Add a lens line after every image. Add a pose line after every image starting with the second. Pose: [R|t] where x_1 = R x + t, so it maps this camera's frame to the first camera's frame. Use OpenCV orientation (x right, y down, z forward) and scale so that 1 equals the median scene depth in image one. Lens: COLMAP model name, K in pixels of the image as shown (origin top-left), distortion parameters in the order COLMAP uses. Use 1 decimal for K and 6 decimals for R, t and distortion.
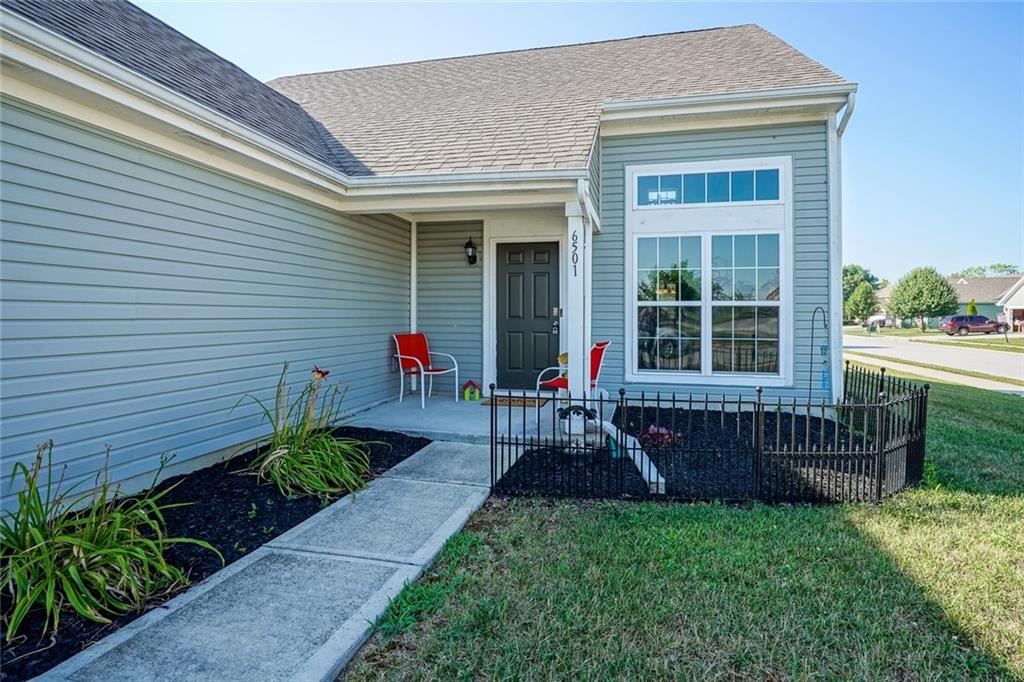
lens RADIAL K [[483.4, 0, 535.2], [0, 483.4, 305.2], [0, 0, 1]] dist [-0.003349, 0.000119]
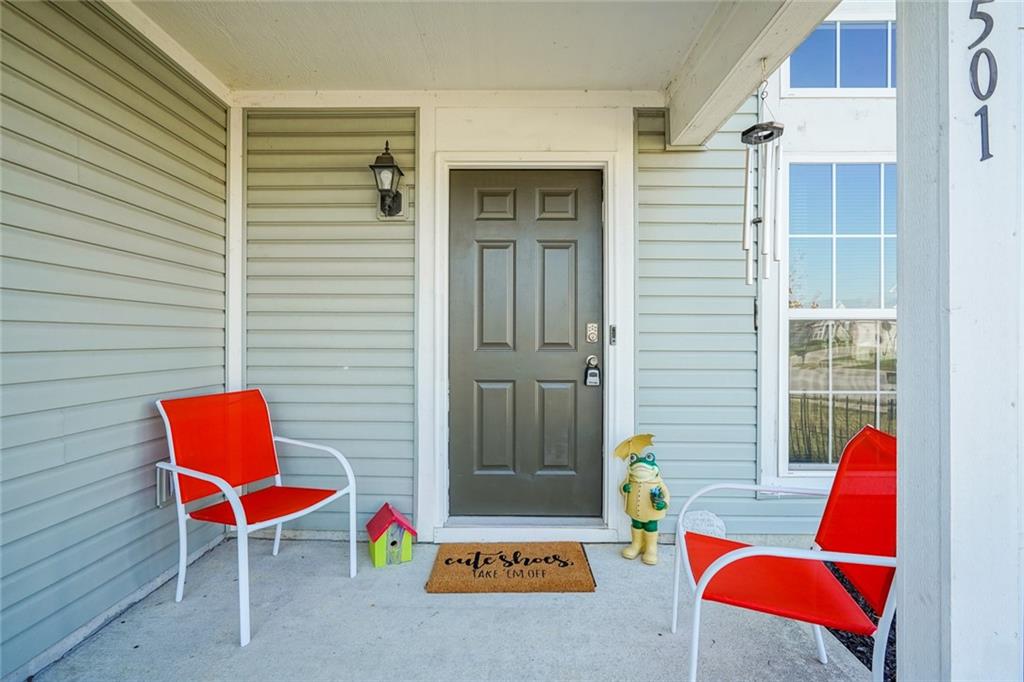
lens RADIAL K [[468.5, 0, 508.0], [0, 468.5, 330.2], [0, 0, 1]] dist [-0.004880, 0.000523]
pose [[0.983199, -0.000180, 0.182534, -0.104423], [-0.002794, 0.999867, 0.016039, 0.004892], [-0.182513, -0.016279, 0.983069, 0.592342]]
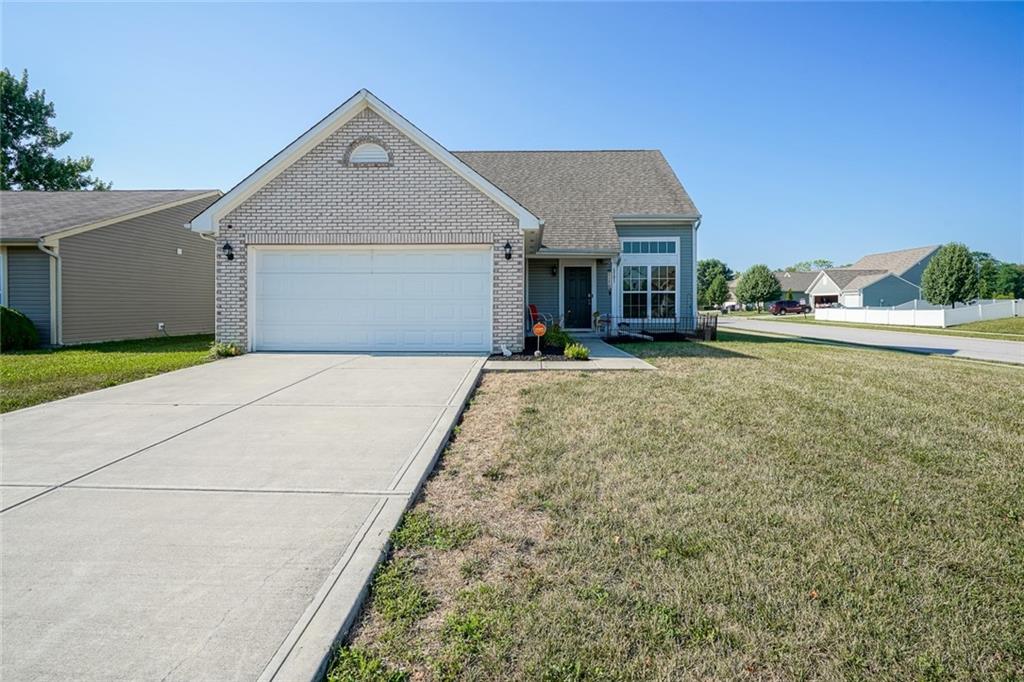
lens RADIAL K [[468.5, 0, 513.7], [0, 468.5, 307.2], [0, 0, 1]] dist [-0.004880, 0.000523]
pose [[0.984319, -0.006132, 0.176288, -0.731076], [0.001003, 0.999574, 0.029169, 0.002143], [-0.176392, -0.028535, 0.983906, -1.226454]]
